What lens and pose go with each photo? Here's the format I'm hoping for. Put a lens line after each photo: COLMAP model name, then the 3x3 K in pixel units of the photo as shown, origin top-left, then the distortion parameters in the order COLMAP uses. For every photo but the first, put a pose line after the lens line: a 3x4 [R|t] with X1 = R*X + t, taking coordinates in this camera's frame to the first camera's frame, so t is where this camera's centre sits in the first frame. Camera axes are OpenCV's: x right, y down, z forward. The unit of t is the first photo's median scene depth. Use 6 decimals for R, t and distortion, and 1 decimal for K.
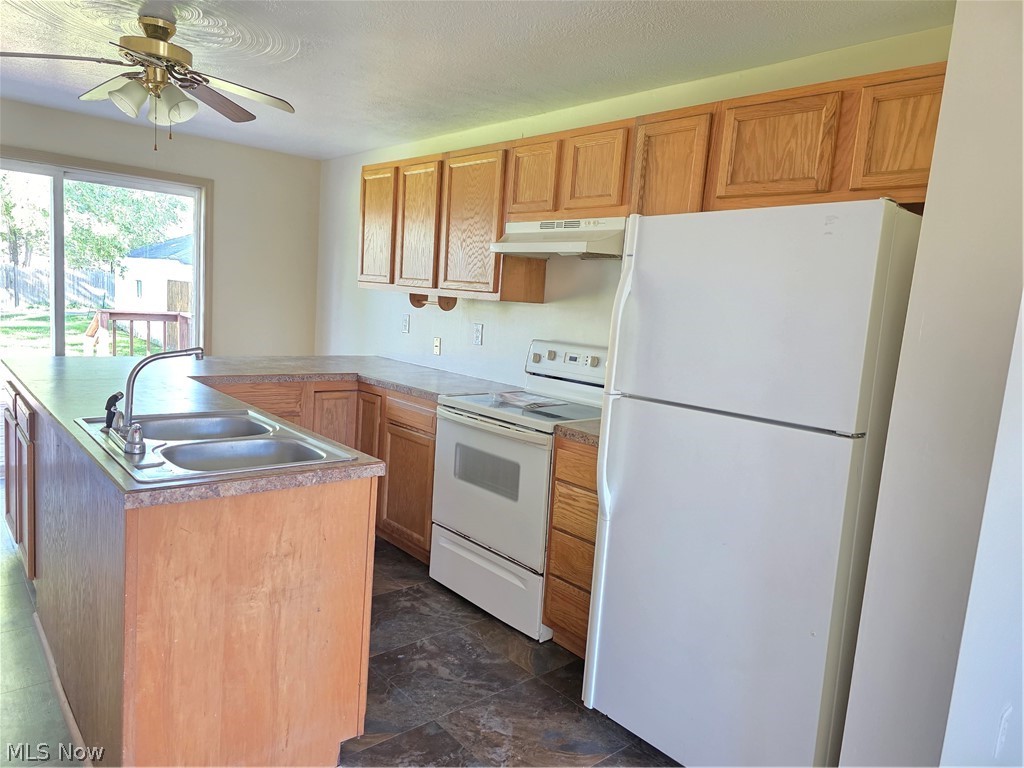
lens RADIAL K [[694.1, 0, 512.0], [0, 694.1, 387.5], [0, 0, 1]] dist [0.057846, -0.053515]
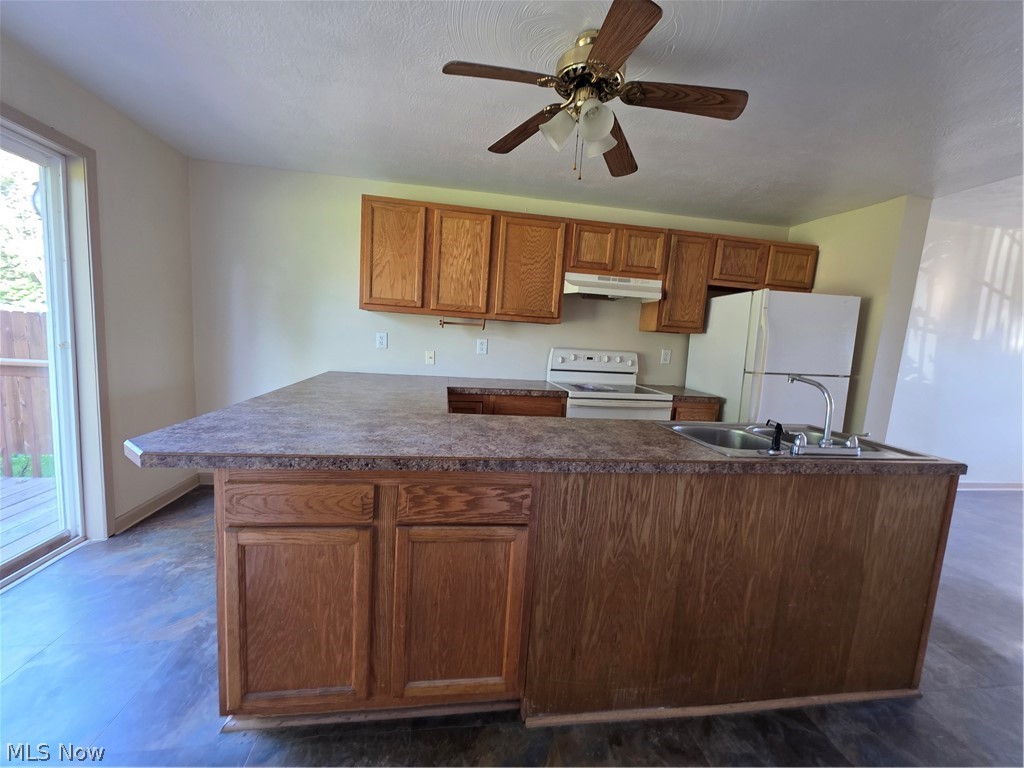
lens RADIAL K [[413.8, 0, 503.0], [0, 413.8, 385.3], [0, 0, 1]] dist [-0.000191, 0.001830]
pose [[0.540744, -0.133157, 0.830581, -1.058160], [0.086889, 0.990952, 0.102298, -0.119688], [-0.836688, 0.016851, 0.547421, 0.769821]]
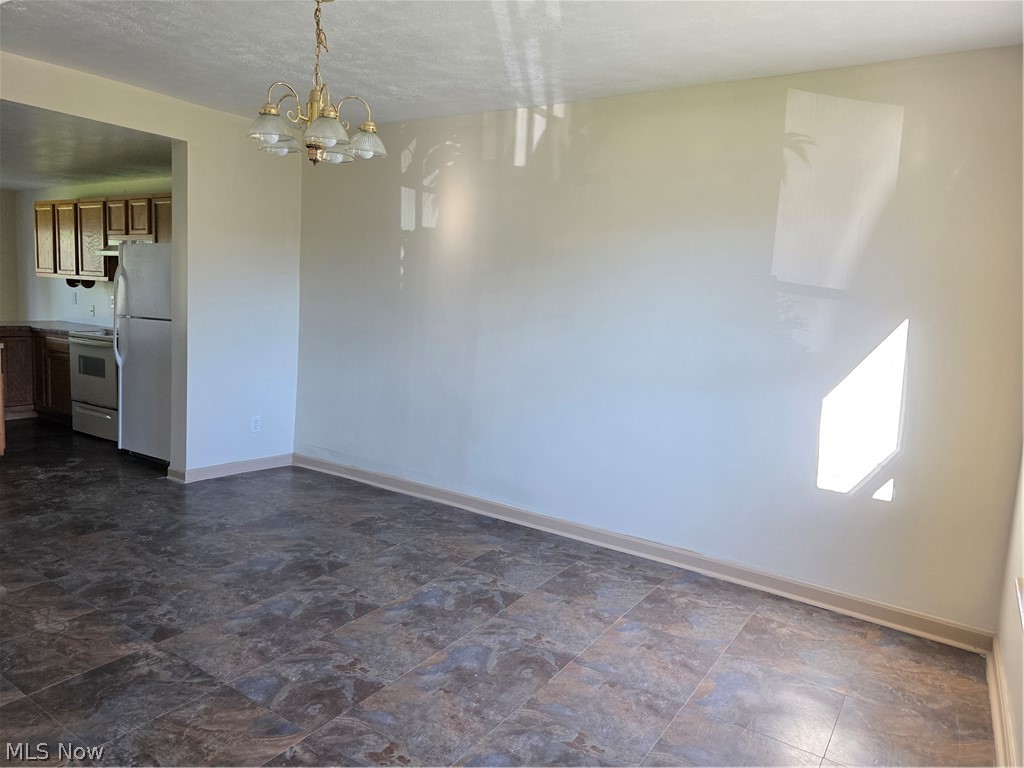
lens RADIAL K [[694.1, 0, 514.8], [0, 694.1, 372.6], [0, 0, 1]] dist [0.057846, -0.053515]
pose [[0.964587, -0.056108, 0.257729, 0.669137], [0.057661, 0.998335, 0.001534, 0.226169], [-0.257386, 0.013382, 0.966216, -1.382813]]
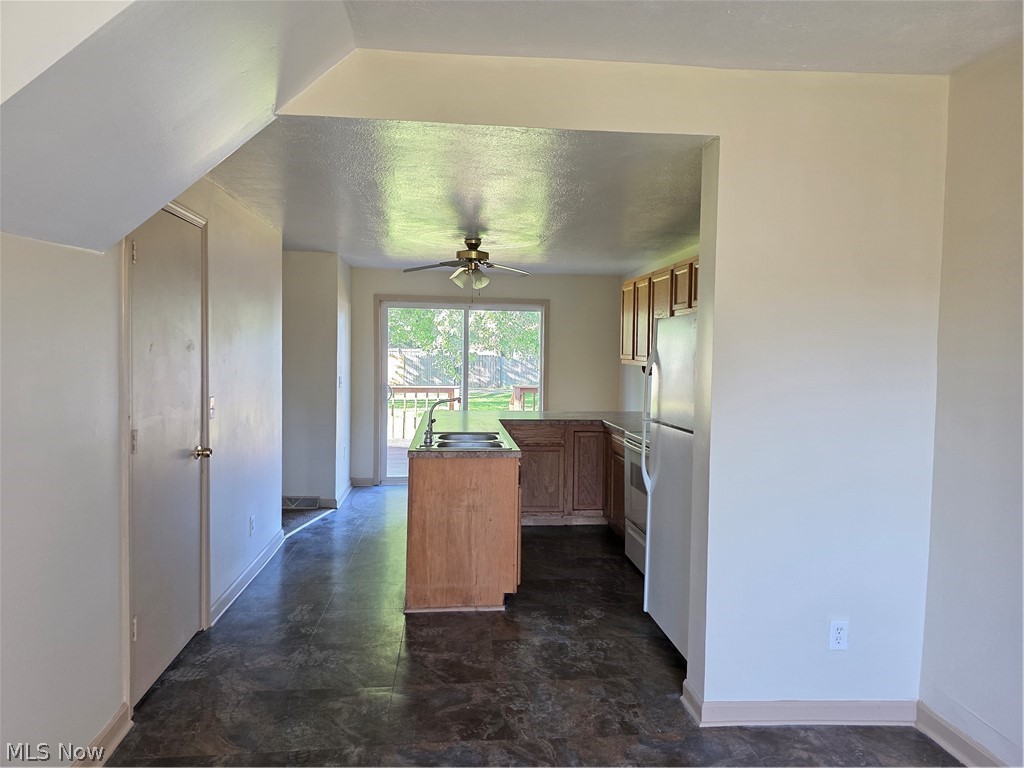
lens RADIAL K [[694.1, 0, 507.0], [0, 694.1, 362.4], [0, 0, 1]] dist [0.057846, -0.053515]
pose [[0.812955, -0.050839, -0.580103, 0.693215], [-0.031290, 0.990929, -0.130694, 0.083338], [0.581485, 0.124400, 0.803990, -0.491828]]
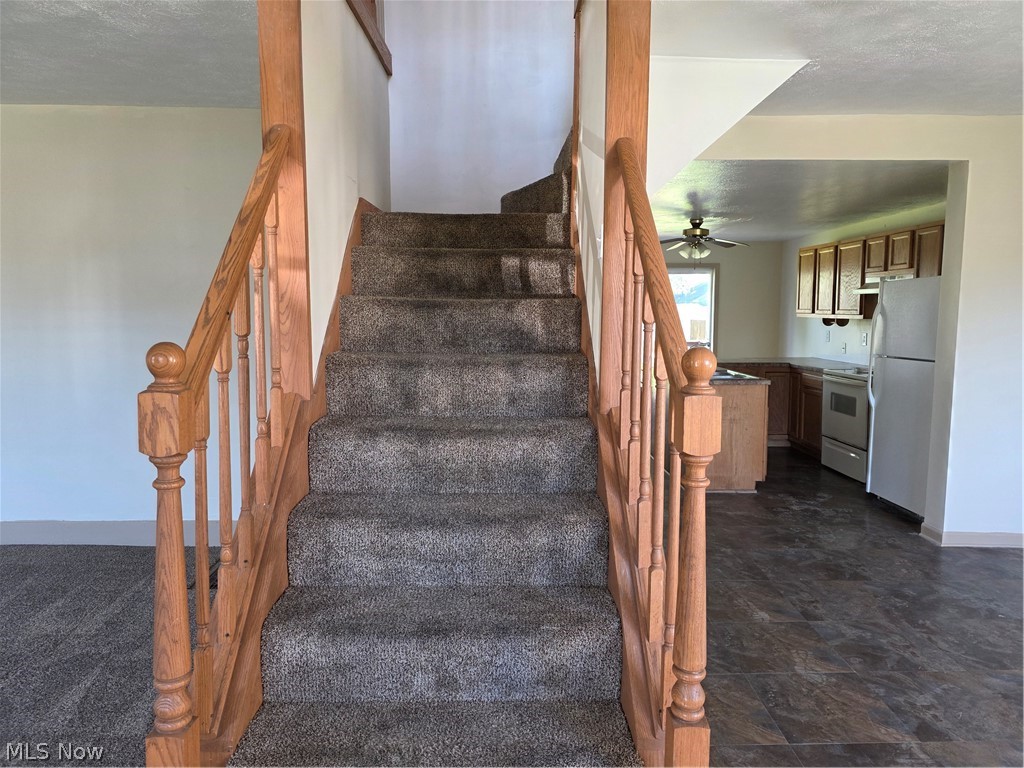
lens RADIAL K [[694.1, 0, 509.8], [0, 694.1, 374.1], [0, 0, 1]] dist [0.057846, -0.053515]
pose [[0.762918, -0.013436, -0.646355, 0.593092], [-0.028737, 0.998091, -0.054667, 0.190664], [0.645856, 0.060280, 0.761076, -1.293085]]
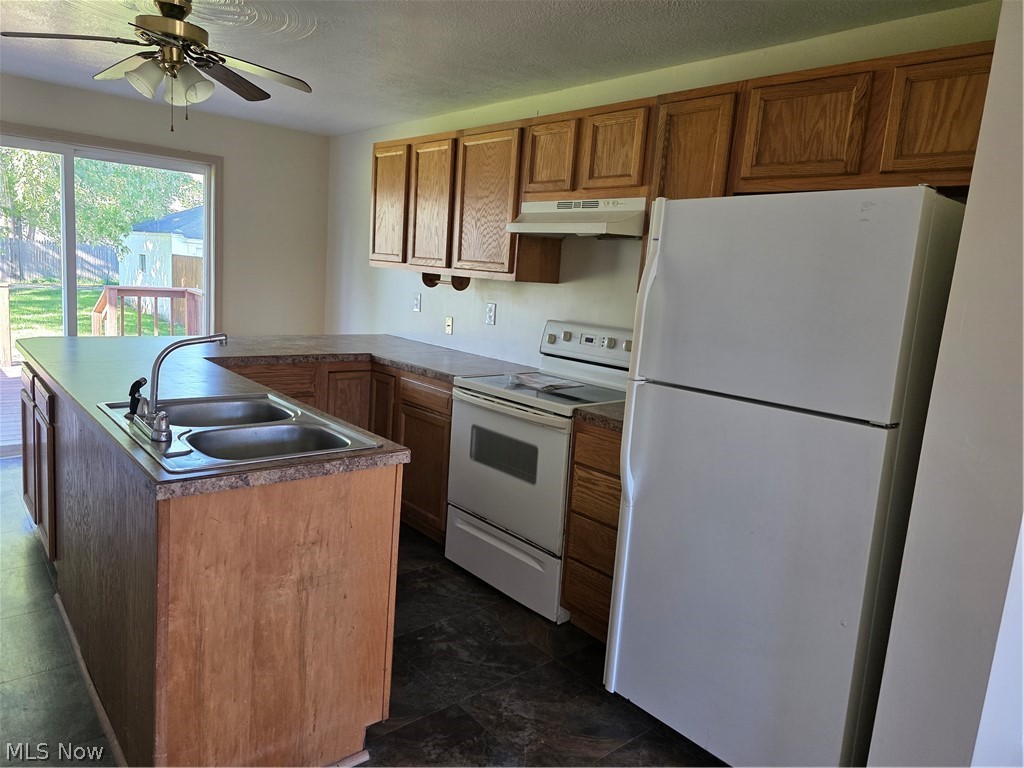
lens RADIAL K [[694.1, 0, 508.8], [0, 694.1, 376.0], [0, 0, 1]] dist [0.057846, -0.053515]
pose [[0.999971, 0.000793, -0.007557, -0.023977], [-0.000629, 0.999763, 0.021742, -0.013950], [0.007573, -0.021737, 0.999735, 0.005374]]
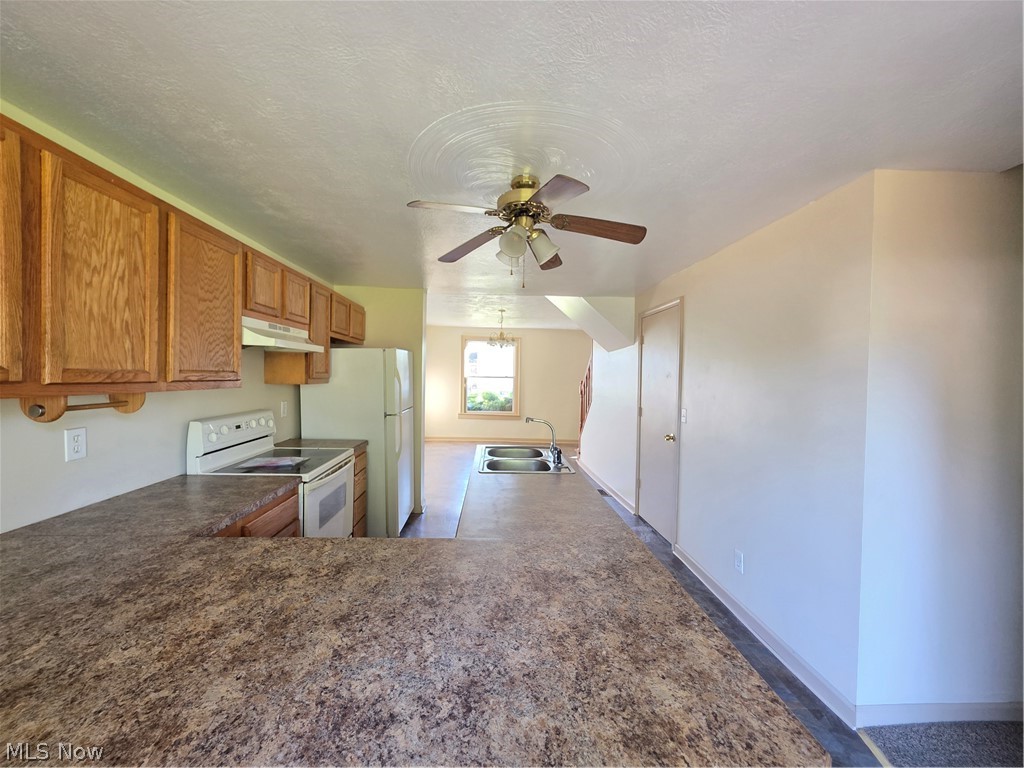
lens RADIAL K [[413.8, 0, 508.1], [0, 413.8, 383.5], [0, 0, 1]] dist [-0.000191, 0.001830]
pose [[-0.776074, -0.094500, 0.623521, -0.912081], [0.013654, 0.985960, 0.166425, -0.288093], [-0.630494, 0.137671, -0.763888, 1.531084]]
